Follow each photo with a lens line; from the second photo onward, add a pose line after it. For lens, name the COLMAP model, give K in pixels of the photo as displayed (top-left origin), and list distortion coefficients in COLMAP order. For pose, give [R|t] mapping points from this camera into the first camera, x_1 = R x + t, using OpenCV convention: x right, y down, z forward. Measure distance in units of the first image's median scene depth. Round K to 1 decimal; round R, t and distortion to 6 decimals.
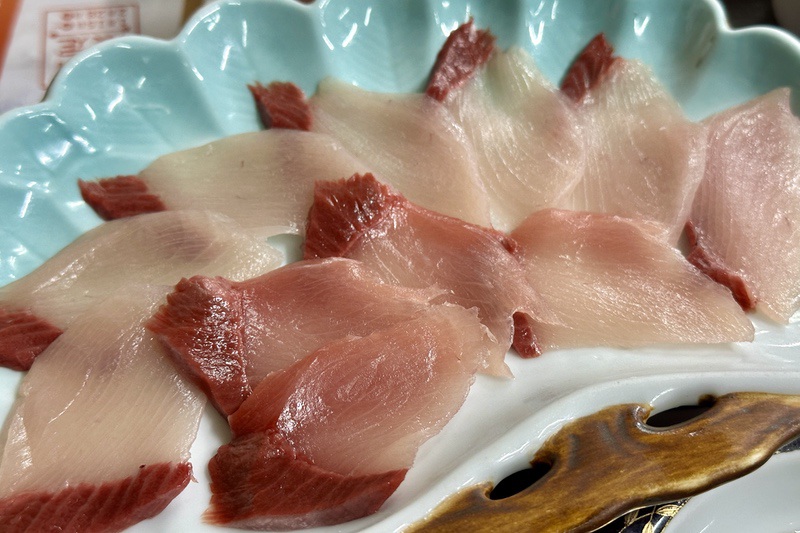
lens RADIAL K [[1060.0, 0, 400.0], [0, 1060.0, 266.5], [0, 0, 1]] dist [0.106256, -0.051511]
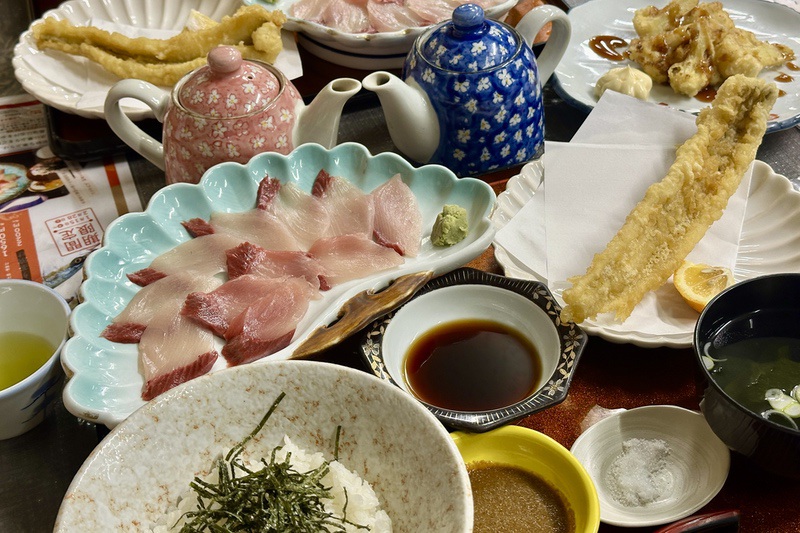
lens RADIAL K [[1060.0, 0, 400.0], [0, 1060.0, 266.5], [0, 0, 1]] dist [0.106256, -0.051511]
pose [[0.945007, -0.239552, 0.222657, -0.253376], [0.269337, 0.956235, -0.114337, 0.342949], [-0.185523, 0.168019, 0.968169, -1.435799]]
